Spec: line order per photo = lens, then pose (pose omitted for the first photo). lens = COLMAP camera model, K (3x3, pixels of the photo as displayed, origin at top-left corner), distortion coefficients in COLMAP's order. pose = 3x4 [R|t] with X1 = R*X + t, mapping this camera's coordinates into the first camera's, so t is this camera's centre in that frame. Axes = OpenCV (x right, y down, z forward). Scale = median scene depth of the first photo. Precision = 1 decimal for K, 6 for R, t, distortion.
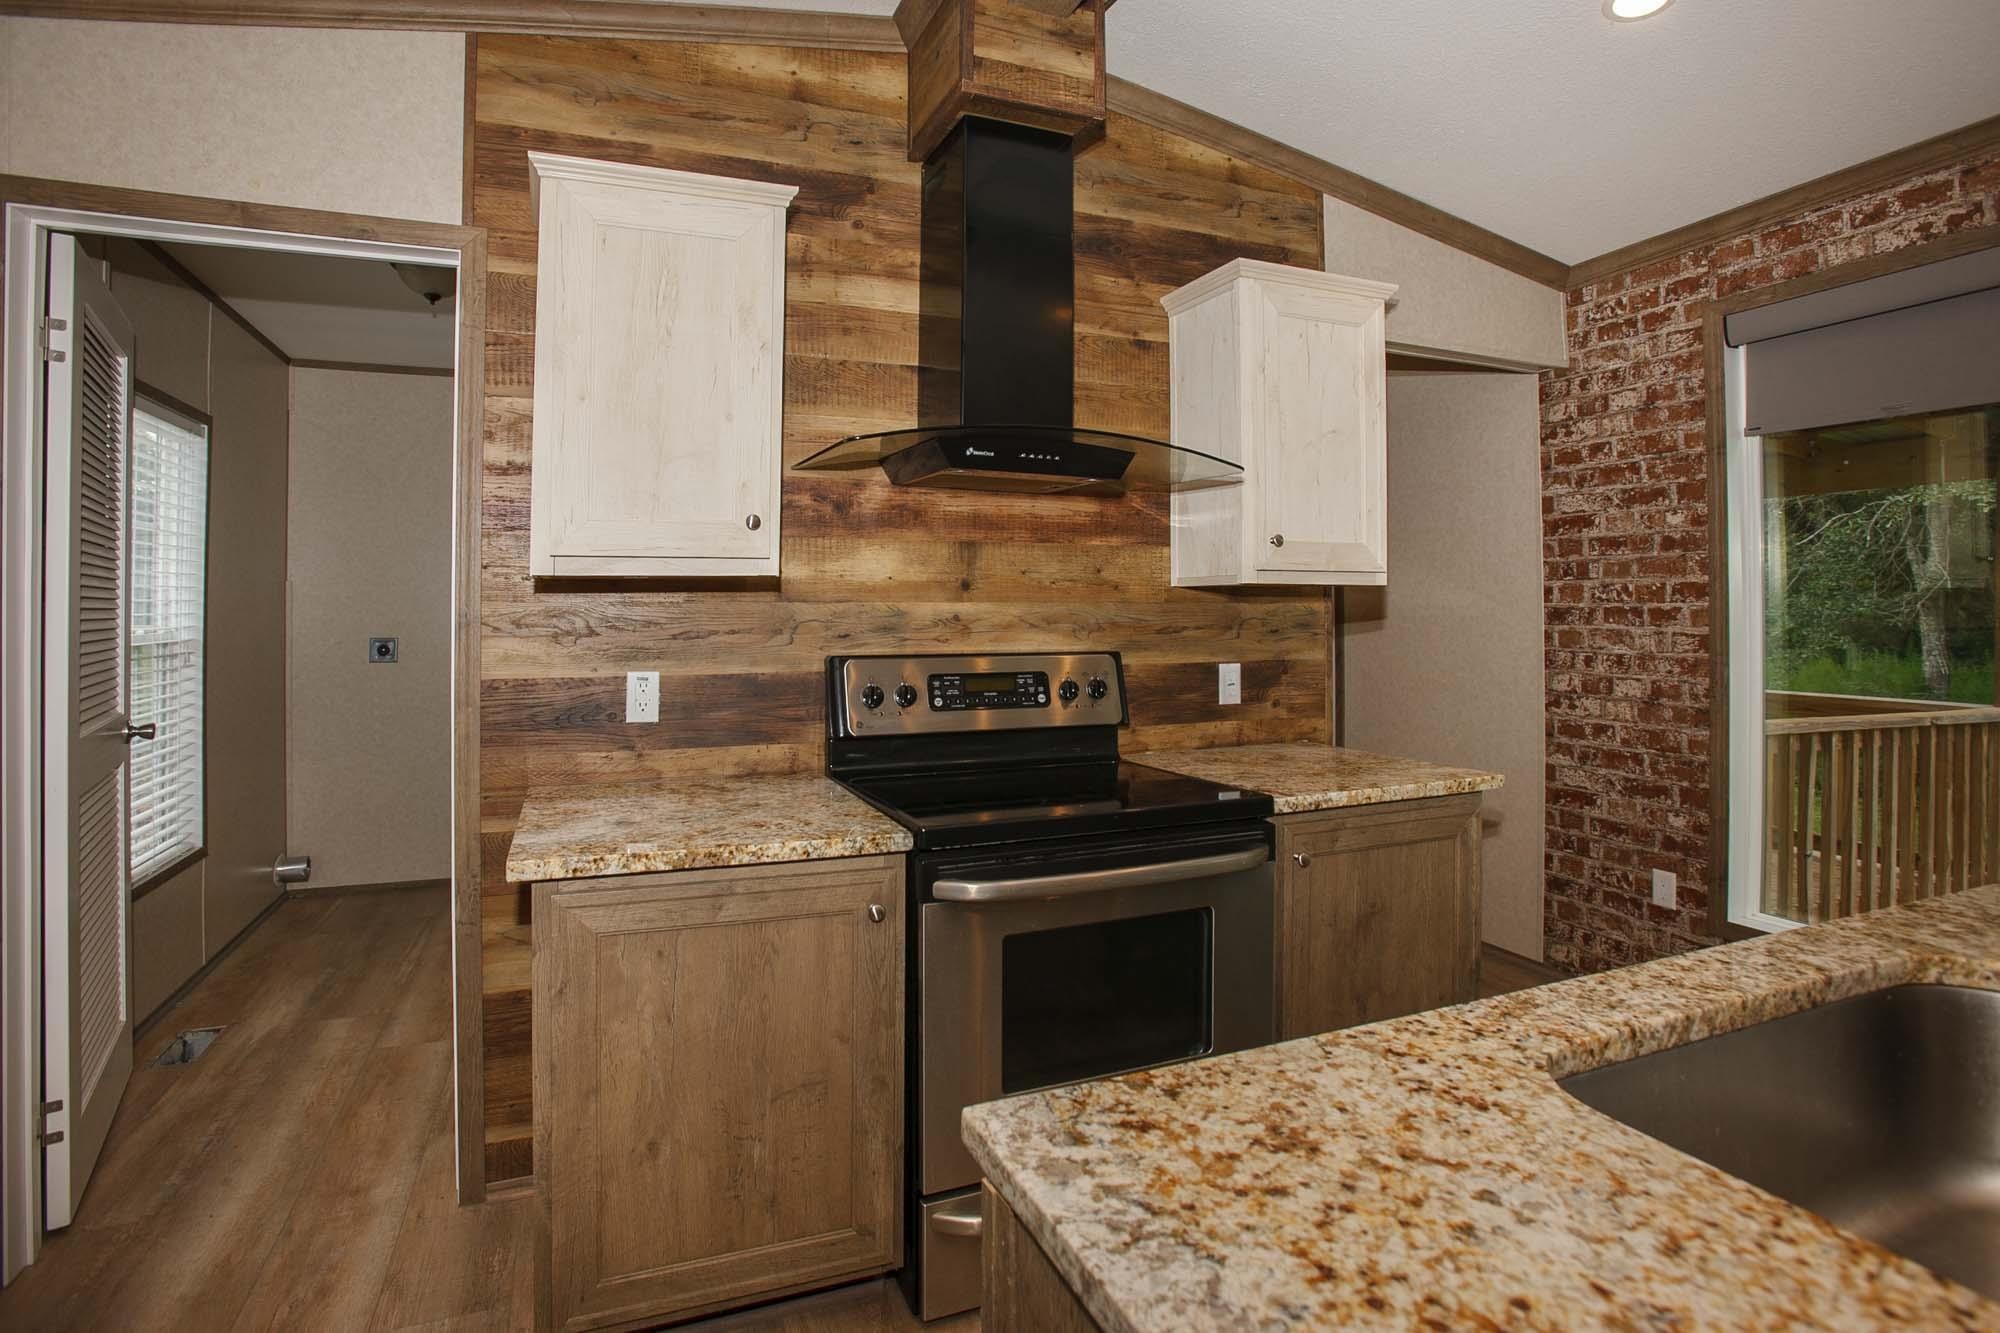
lens RADIAL K [[932.7, 0, 960.5], [0, 932.7, 603.9], [0, 0, 1]] dist [-0.068878, 0.017221]
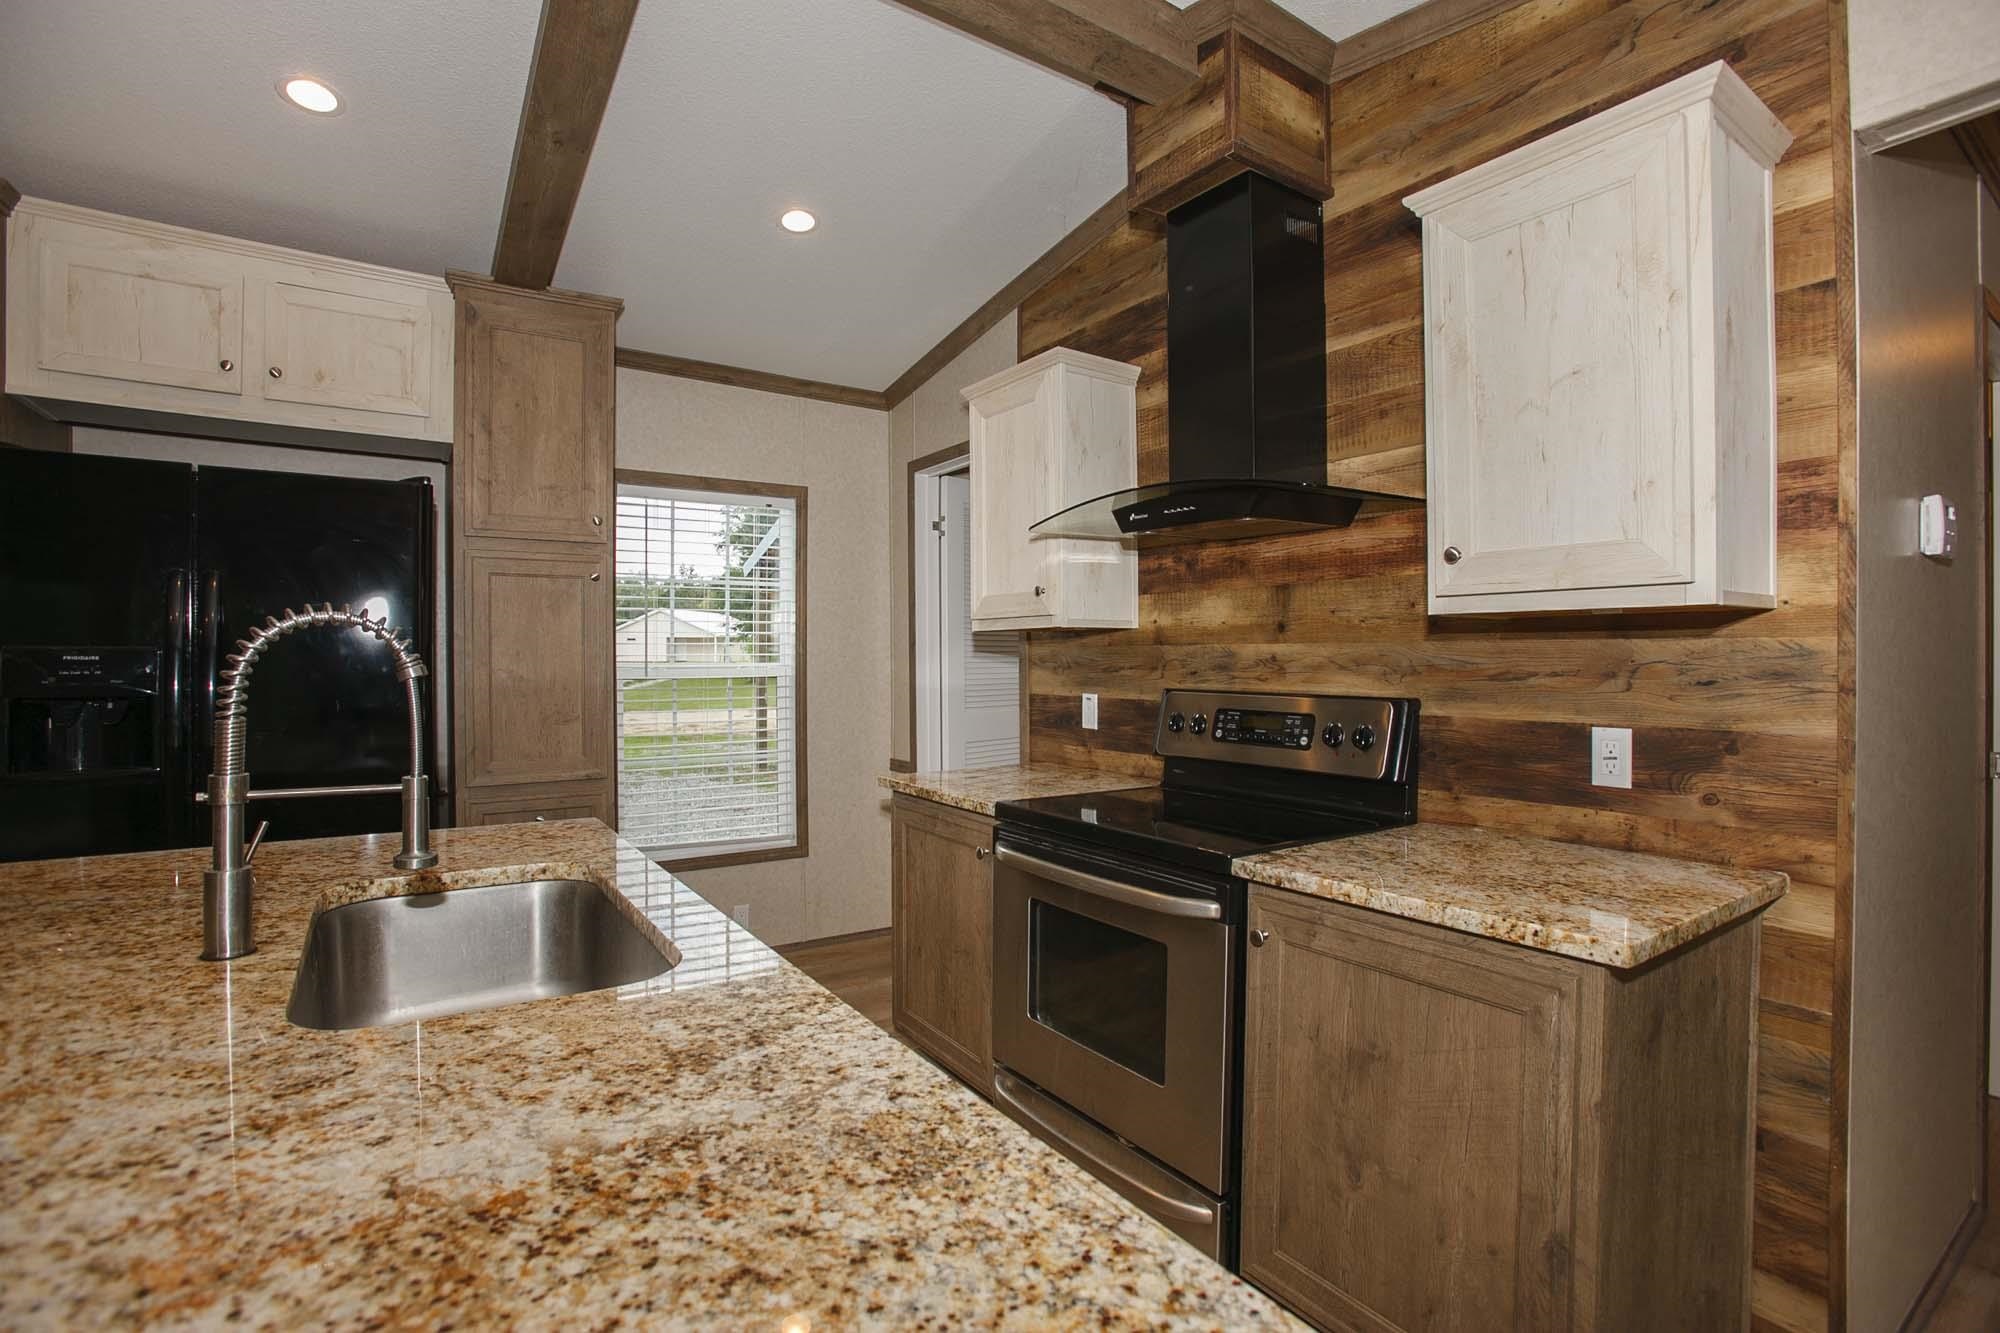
lens RADIAL K [[932.7, 0, 980.5], [0, 932.7, 657.1], [0, 0, 1]] dist [-0.068878, 0.017221]
pose [[0.232160, 0.004010, -0.972669, 0.936519], [0.009439, 0.999935, 0.006375, 0.003843], [0.972632, -0.010661, 0.232107, 0.440623]]
